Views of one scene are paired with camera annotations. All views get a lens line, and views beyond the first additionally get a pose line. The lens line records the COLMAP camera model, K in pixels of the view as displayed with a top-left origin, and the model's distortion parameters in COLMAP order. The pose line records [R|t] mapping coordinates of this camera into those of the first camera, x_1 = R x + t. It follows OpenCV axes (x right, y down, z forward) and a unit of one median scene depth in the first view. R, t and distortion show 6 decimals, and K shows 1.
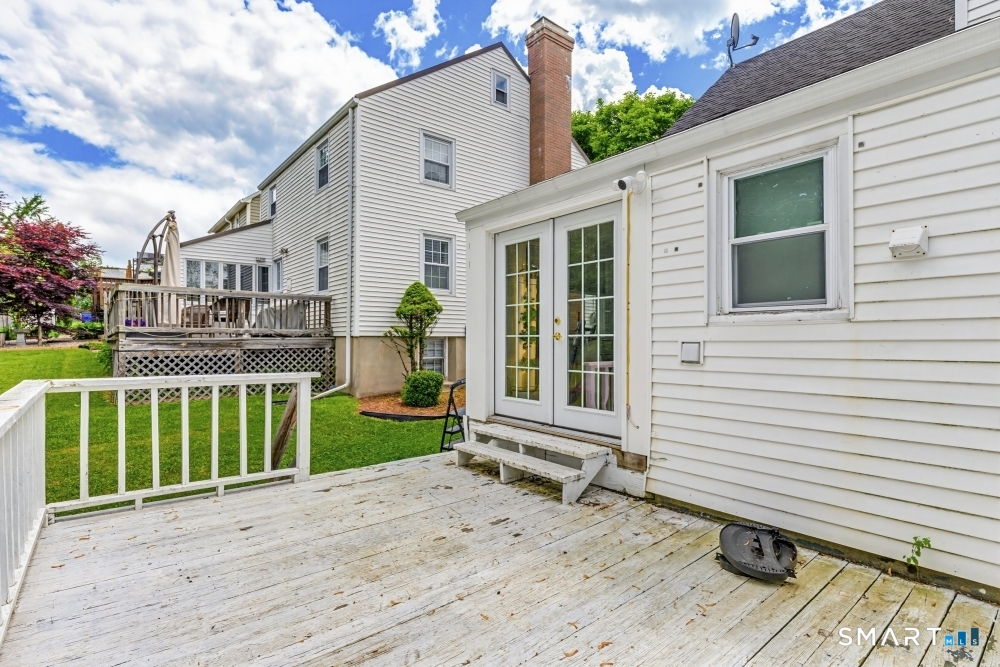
lens RADIAL K [[499.6, 0, 497.9], [0, 499.6, 337.2], [0, 0, 1]] dist [0.000655, -0.000177]
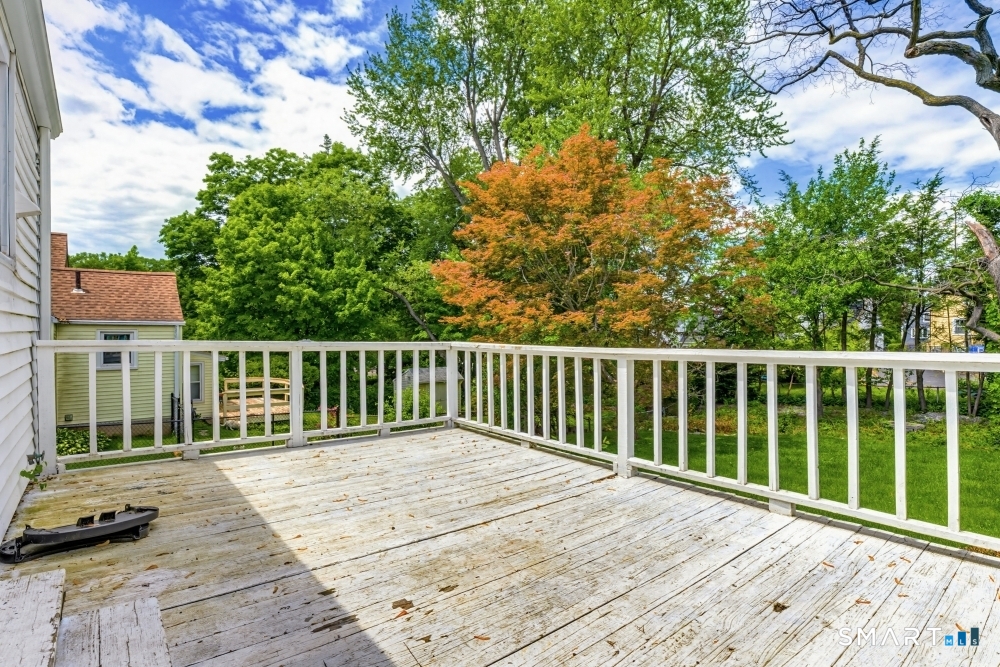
lens RADIAL K [[499.6, 0, 497.9], [0, 499.6, 337.2], [0, 0, 1]] dist [0.000655, -0.000177]
pose [[-0.999977, -0.006544, 0.001476, -0.128308], [-0.006542, 0.999978, 0.001102, 0.050079], [-0.001483, 0.001092, -0.999998, 1.183108]]
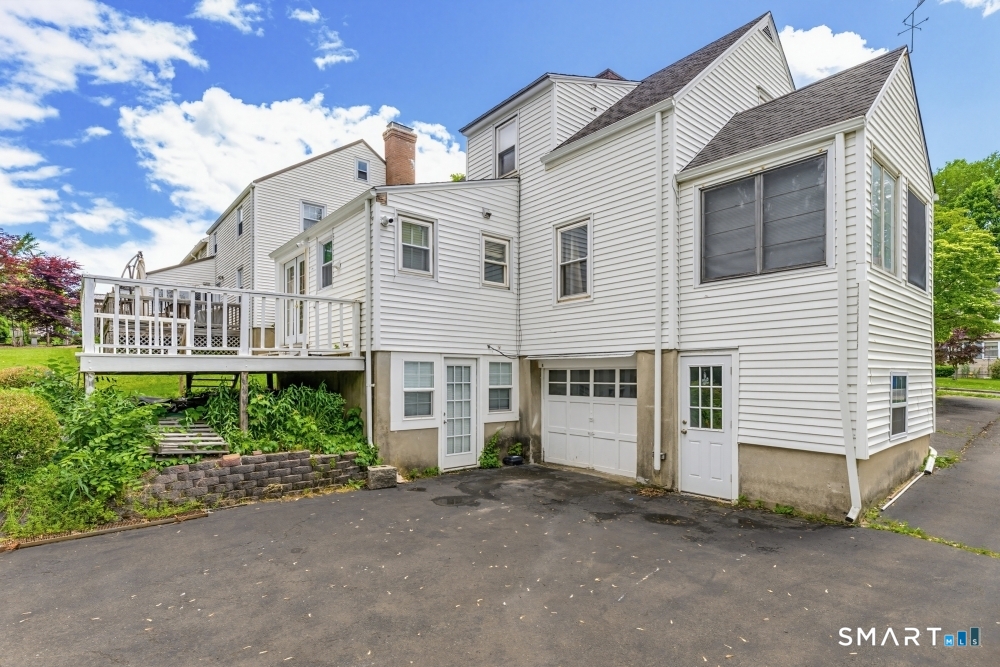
lens RADIAL K [[511.3, 0, 494.6], [0, 511.3, 374.8], [0, 0, 1]] dist [0.003477, 0.000457]
pose [[0.999969, 0.000233, 0.007928, 1.098666], [-0.000223, 0.999999, -0.001293, 0.343774], [-0.007928, 0.001291, 0.999968, -1.527859]]
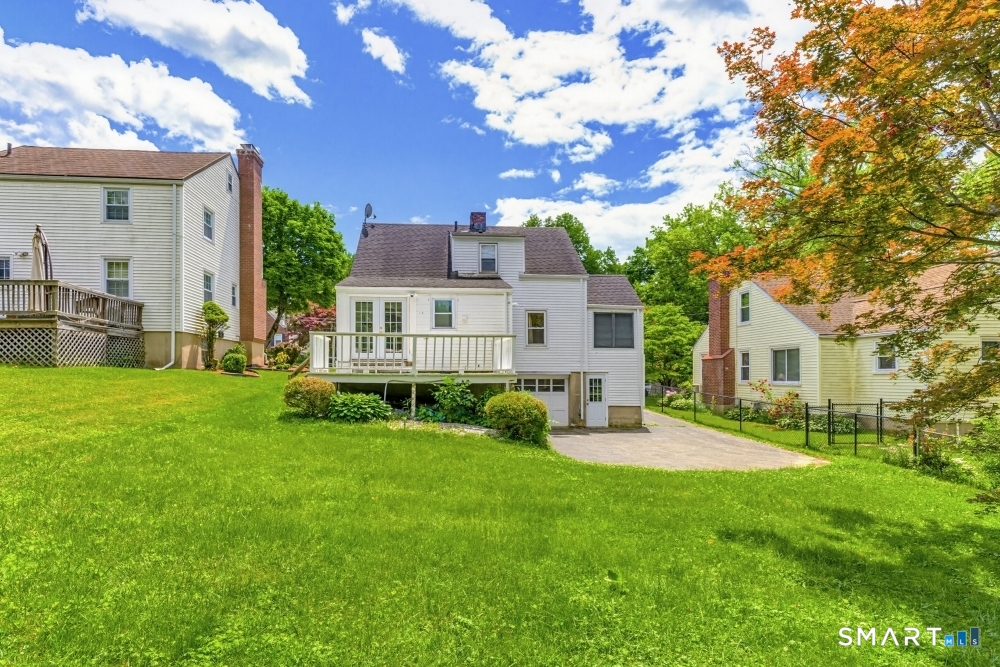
lens RADIAL K [[511.3, 0, 494.6], [0, 511.3, 374.8], [0, 0, 1]] dist [0.003477, 0.000457]
pose [[0.543335, 0.004469, 0.839504, -2.426390], [-0.003492, 0.999989, -0.003063, 0.297068], [-0.839509, -0.001268, 0.543344, -1.555008]]
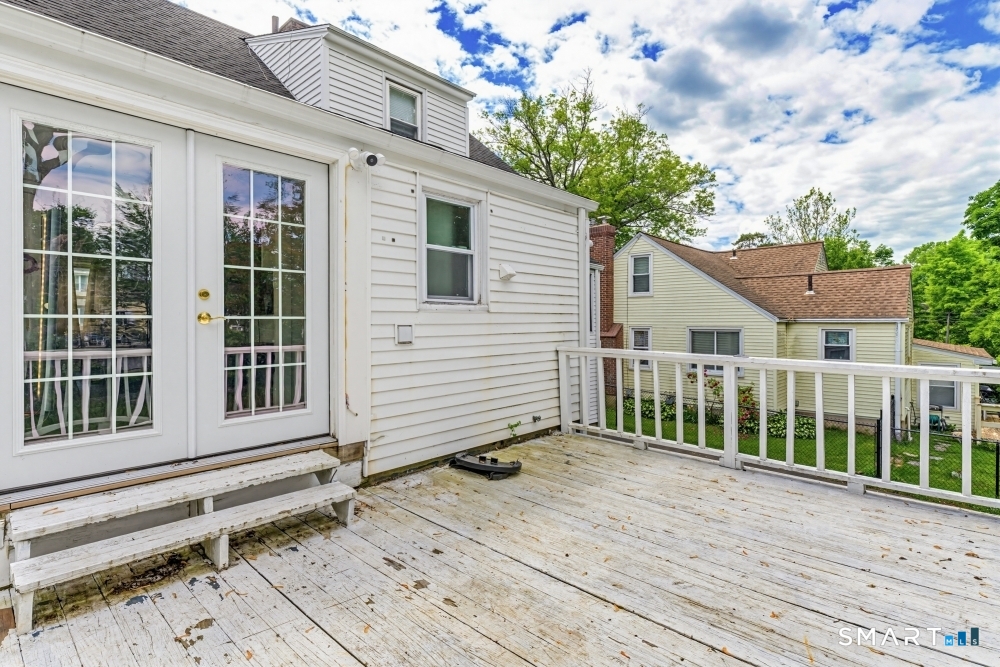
lens RADIAL K [[488.5, 0, 497.7], [0, 488.5, 322.5], [0, 0, 1]] dist [-0.000471, -0.000497]
pose [[-0.147085, -0.003534, 0.989118, -0.583558], [-0.007242, 0.999971, 0.002496, -0.000747], [-0.989097, -0.006796, -0.147106, 0.740144]]
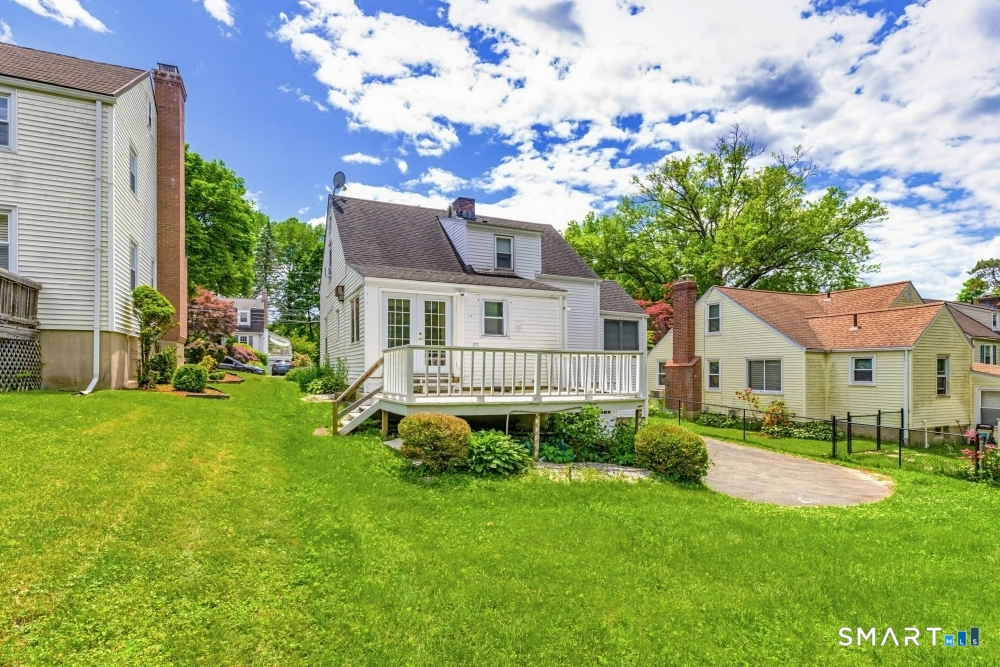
lens RADIAL K [[503.0, 0, 503.3], [0, 503.0, 375.5], [0, 0, 1]] dist [0.002614, 0.000365]
pose [[0.234833, -0.010772, 0.971976, -2.422716], [-0.006551, 0.999898, 0.012664, 0.152554], [-0.972014, -0.009342, 0.234739, -0.042427]]
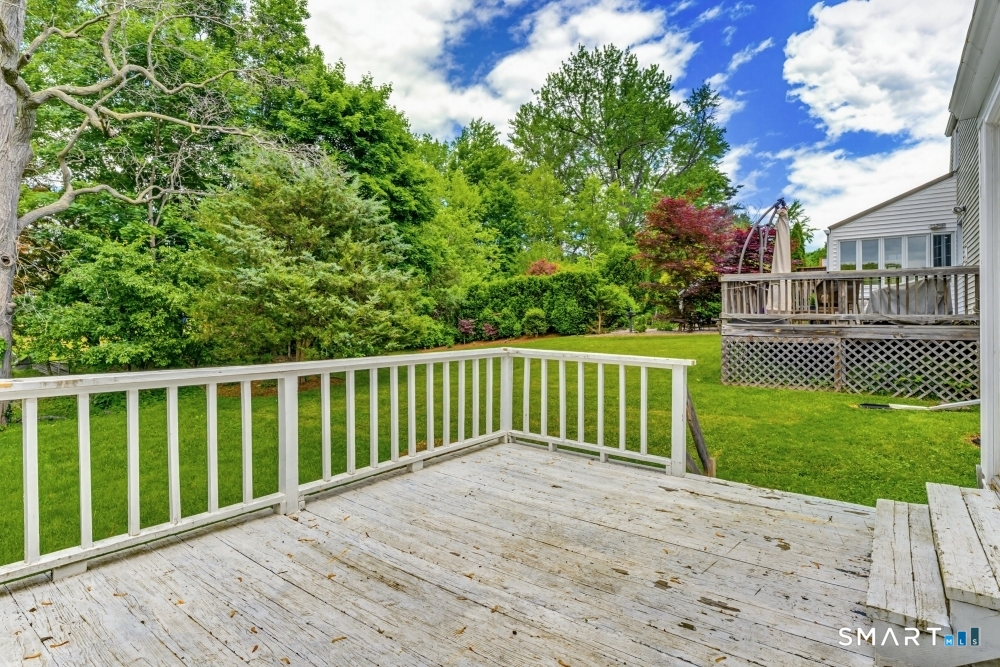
lens RADIAL K [[512.5, 0, 487.8], [0, 512.5, 303.8], [0, 0, 1]] dist [-0.000036, 0.000189]
pose [[0.222890, -0.032093, -0.974315, 0.460027], [-0.010951, 0.999312, -0.035422, 0.006107], [0.974782, 0.018565, 0.222385, 0.431209]]
